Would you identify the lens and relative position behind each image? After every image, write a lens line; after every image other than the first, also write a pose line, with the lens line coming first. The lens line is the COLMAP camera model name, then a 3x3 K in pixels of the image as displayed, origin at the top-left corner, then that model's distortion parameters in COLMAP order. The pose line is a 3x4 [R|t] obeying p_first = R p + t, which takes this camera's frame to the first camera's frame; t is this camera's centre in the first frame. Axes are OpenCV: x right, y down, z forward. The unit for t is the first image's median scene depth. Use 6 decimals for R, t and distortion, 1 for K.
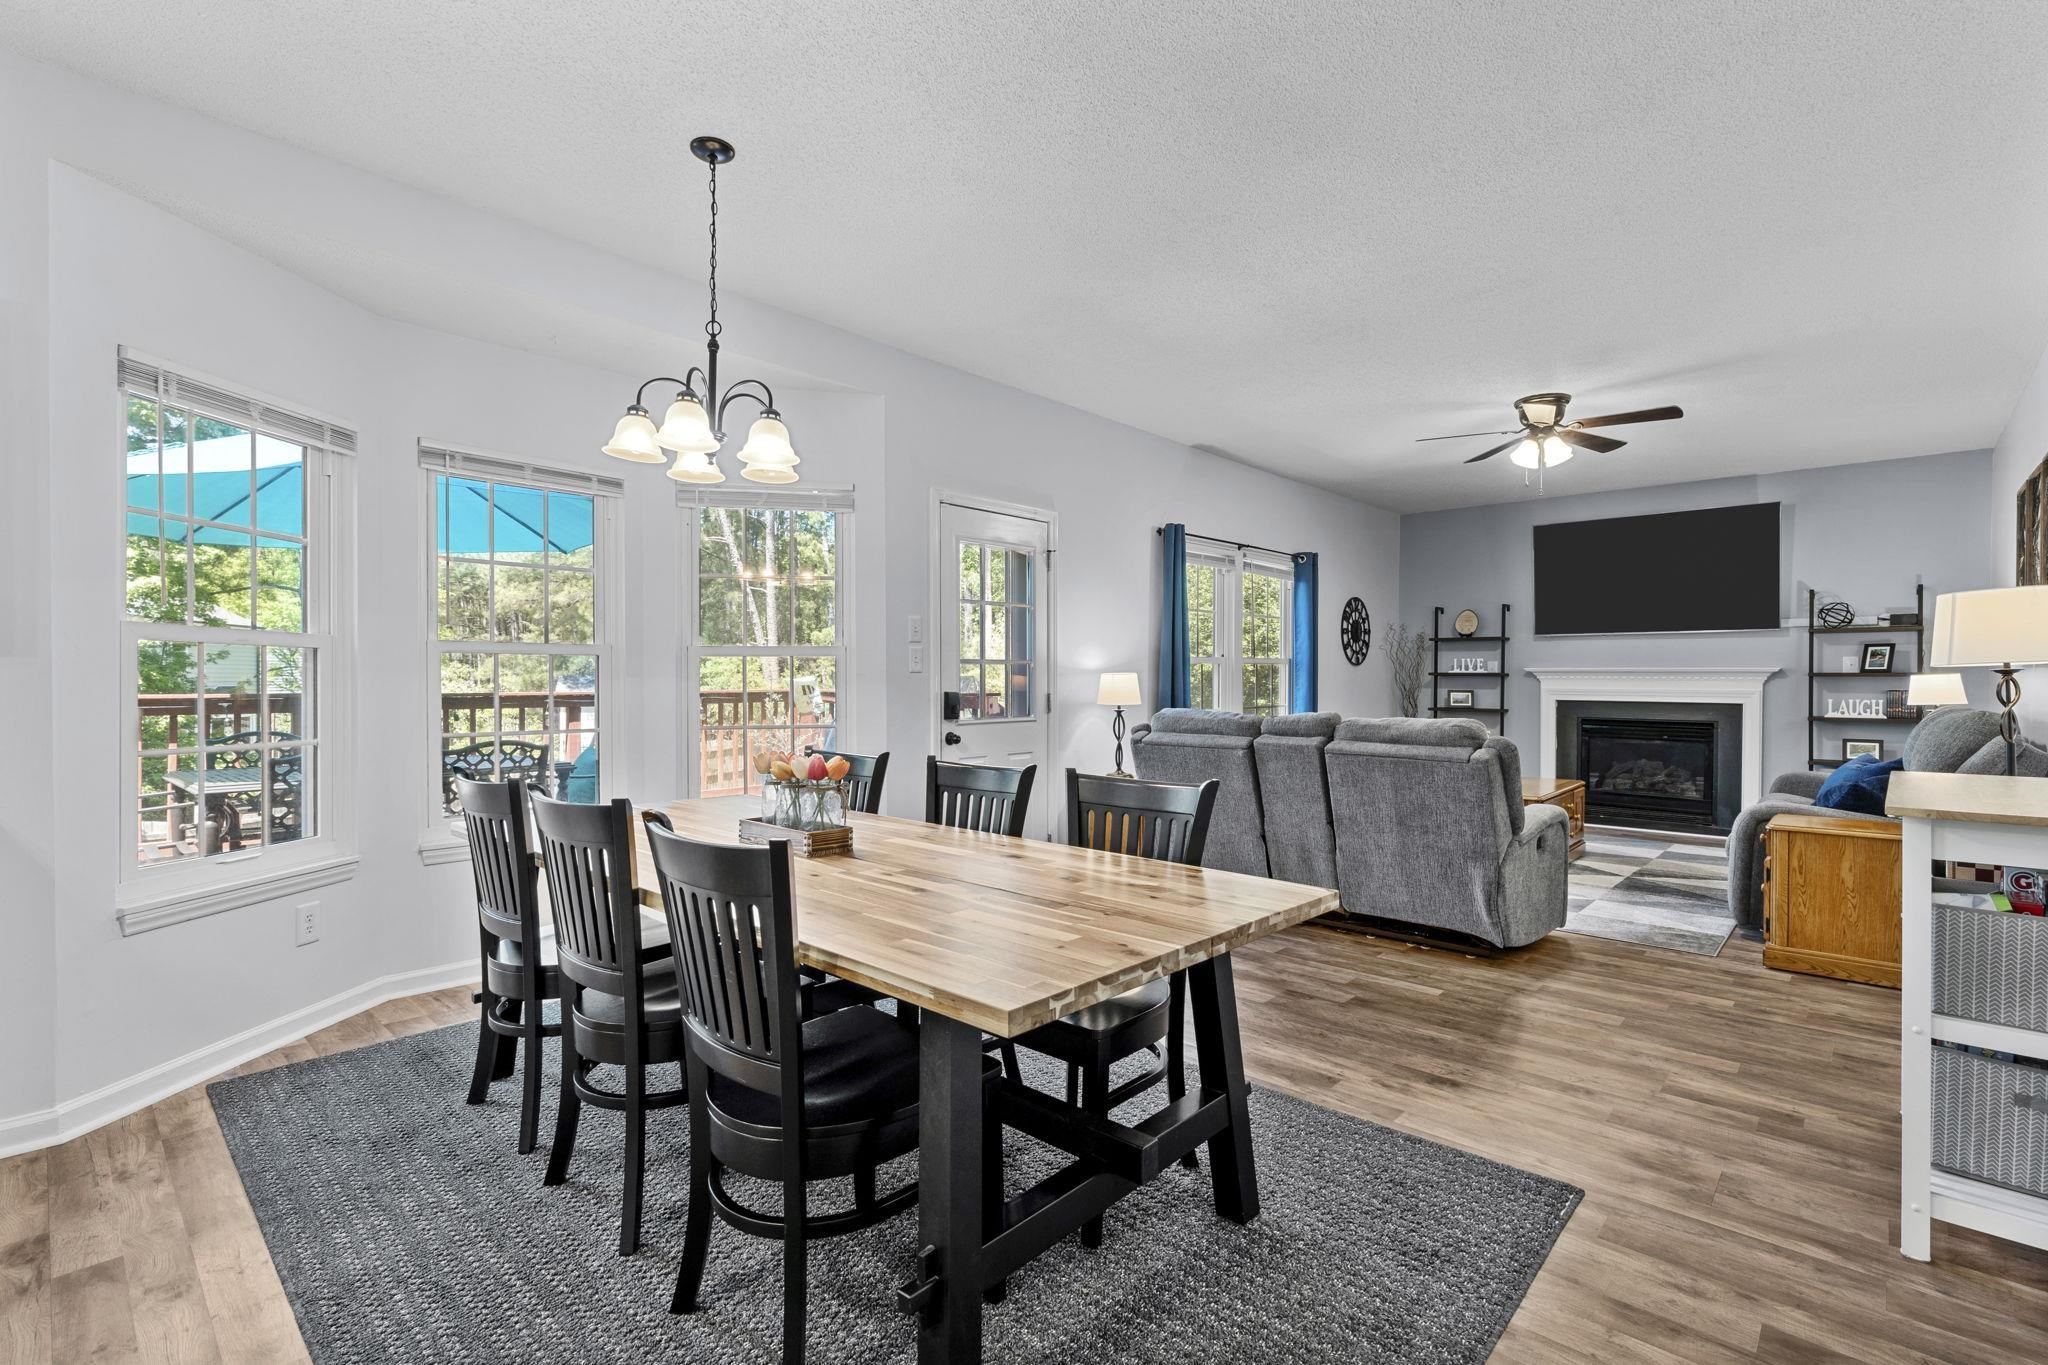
lens RADIAL K [[946.6, 0, 1018.3], [0, 946.6, 681.6], [0, 0, 1]] dist [-0.000939, 0.000135]
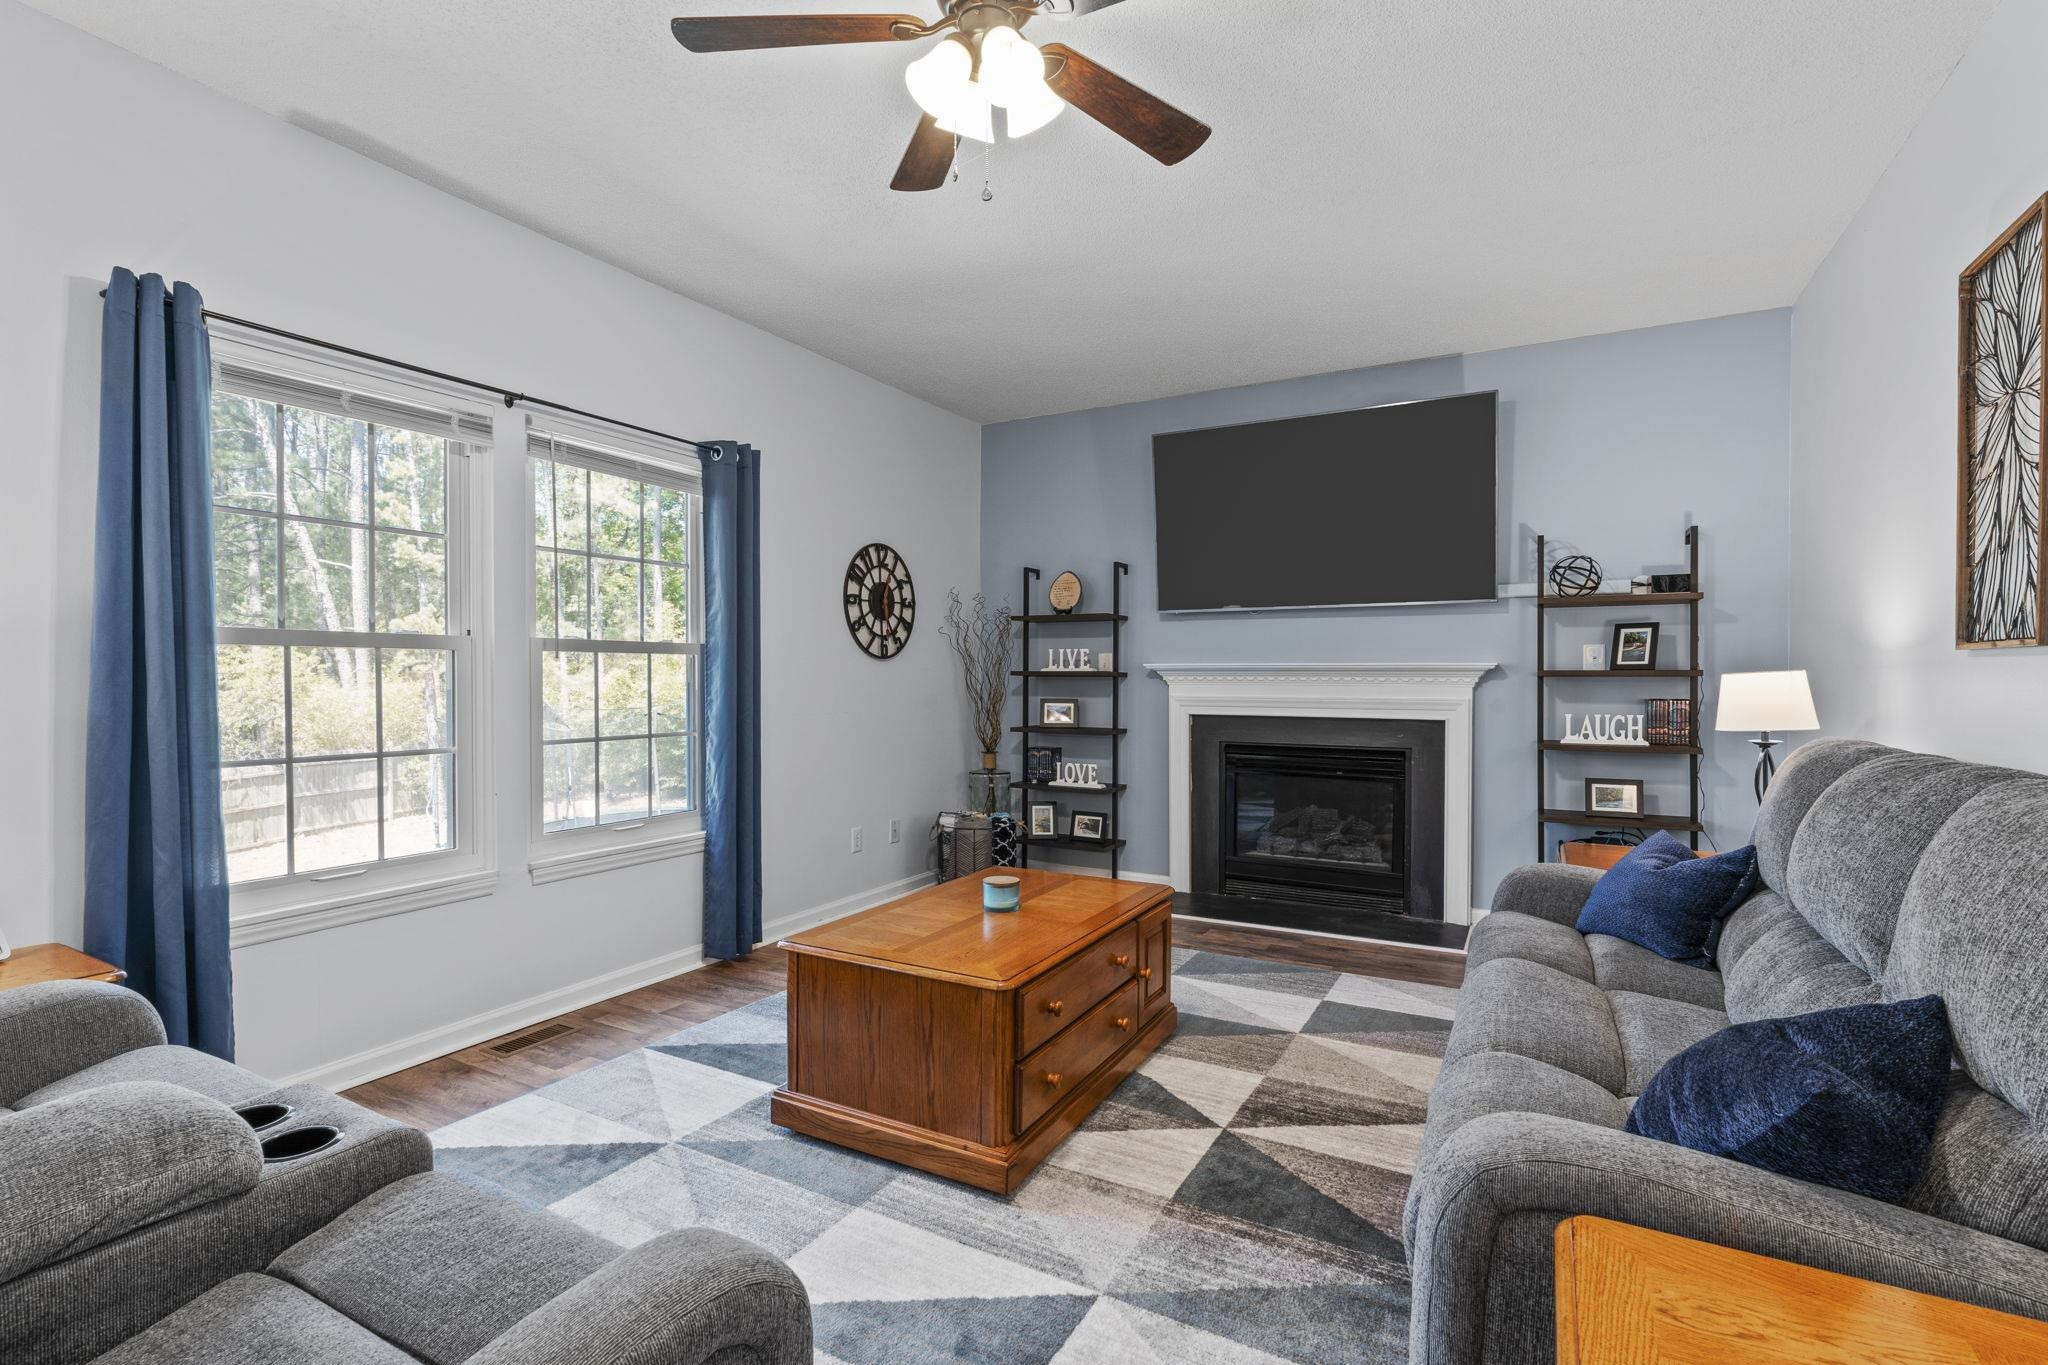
lens RADIAL K [[999.7, 0, 1024.0], [0, 999.7, 682.5], [0, 0, 1]] dist [-0.002539, 0.000040]
pose [[0.966556, -0.004165, 0.256420, 0.339576], [0.003844, 0.999991, 0.001755, -0.004003], [-0.256425, -0.000711, 0.966564, 0.449102]]
